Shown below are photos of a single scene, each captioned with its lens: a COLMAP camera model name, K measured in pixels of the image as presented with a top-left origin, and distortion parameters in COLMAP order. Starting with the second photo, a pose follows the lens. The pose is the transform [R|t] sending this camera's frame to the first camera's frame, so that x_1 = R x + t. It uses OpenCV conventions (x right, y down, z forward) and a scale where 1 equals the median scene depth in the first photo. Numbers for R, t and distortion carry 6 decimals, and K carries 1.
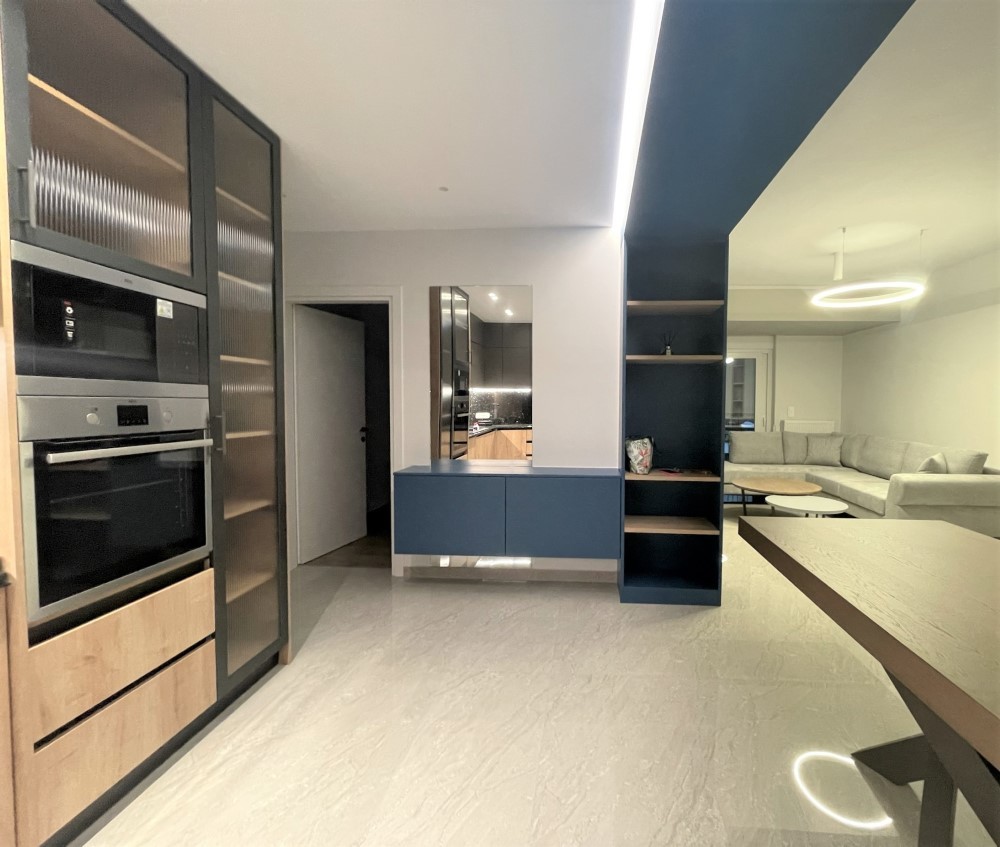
lens RADIAL K [[458.3, 0, 565.8], [0, 458.3, 422.5], [0, 0, 1]] dist [-0.001225, -0.000294]
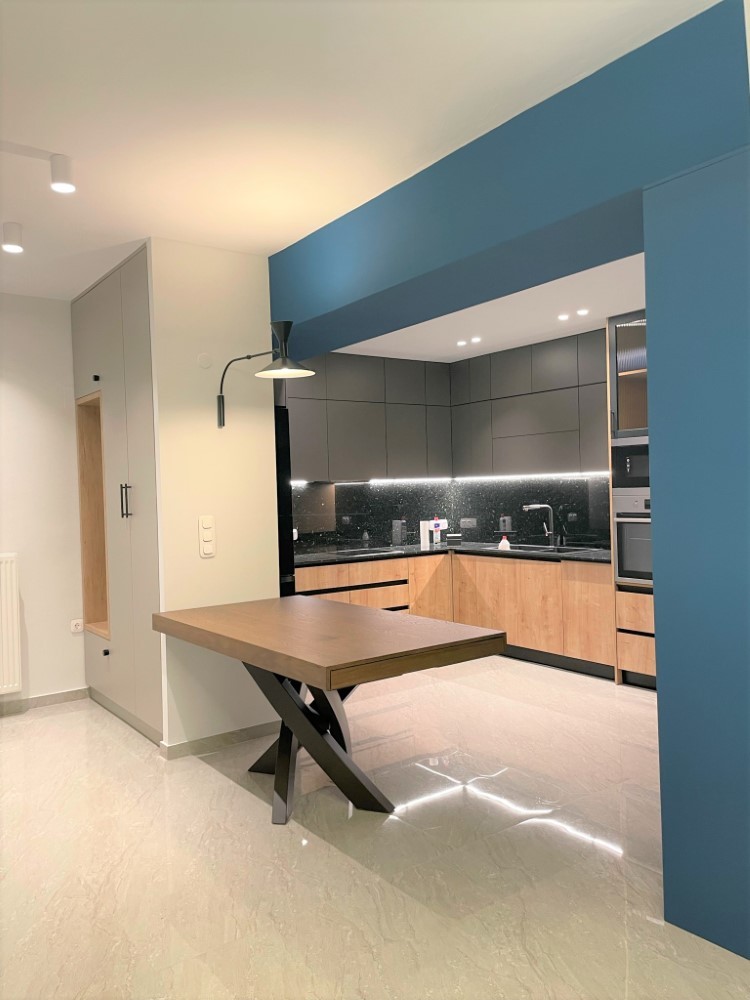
lens RADIAL K [[754.5, 0, 375.0], [0, 754.5, 500.0], [0, 0, 1]] dist [0.049619, -0.001440]
pose [[-0.773286, 0.025414, -0.633548, 2.476985], [-0.003363, 0.999018, 0.044179, -0.204846], [0.634049, 0.036294, -0.772441, 3.224006]]
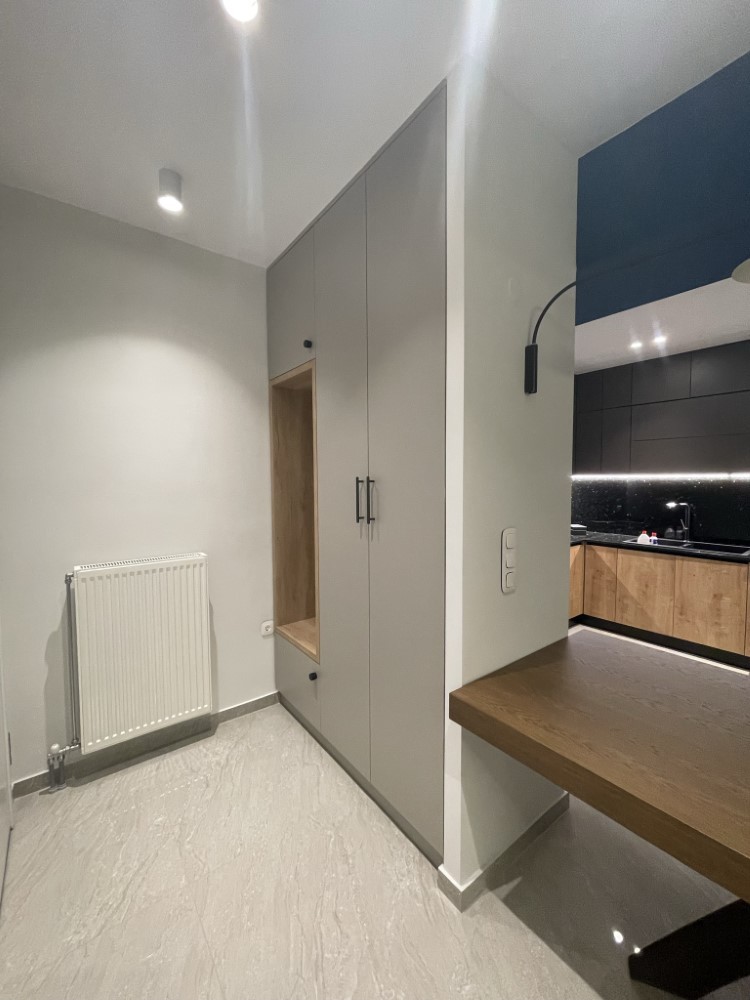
lens RADIAL K [[405.0, 0, 379.2], [0, 405.0, 500.7], [0, 0, 1]] dist [-0.002692, -0.000586]
pose [[-0.760528, 0.032796, -0.648476, 2.000522], [-0.026334, 0.996344, 0.081273, -0.152635], [0.648771, 0.078887, -0.756884, 0.899171]]
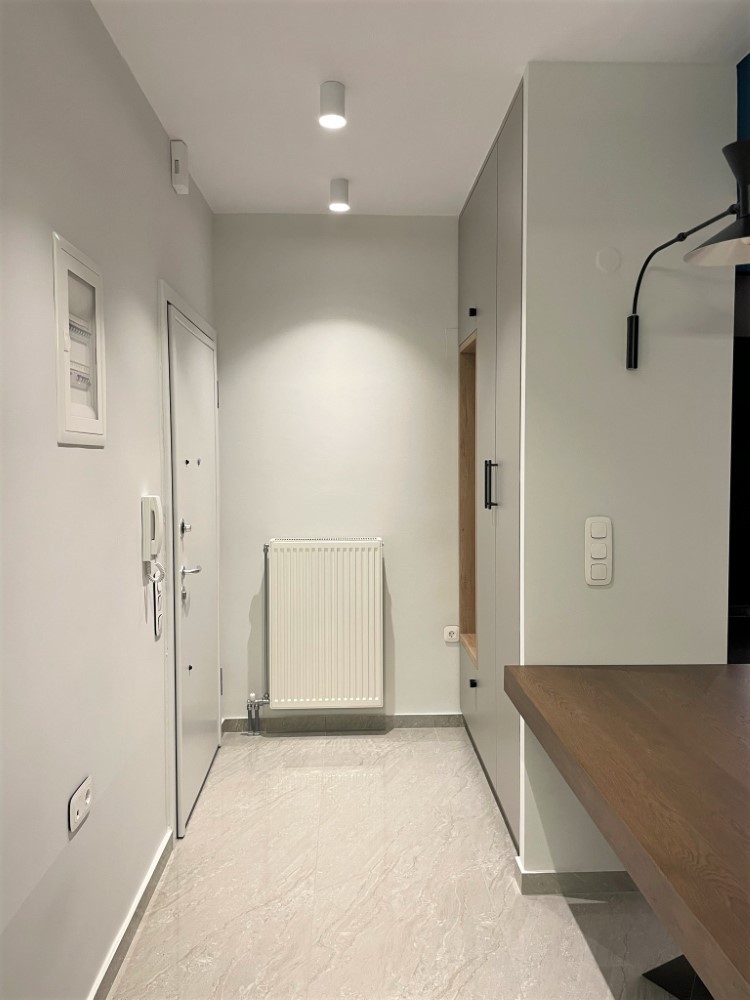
lens RADIAL K [[758.9, 0, 374.4], [0, 758.9, 493.3], [0, 0, 1]] dist [0.091604, -0.161680]
pose [[-0.995878, 0.002381, -0.090668, 1.755964], [-0.005823, 0.995915, 0.090113, -0.230422], [0.090512, 0.090269, -0.991796, 2.196896]]
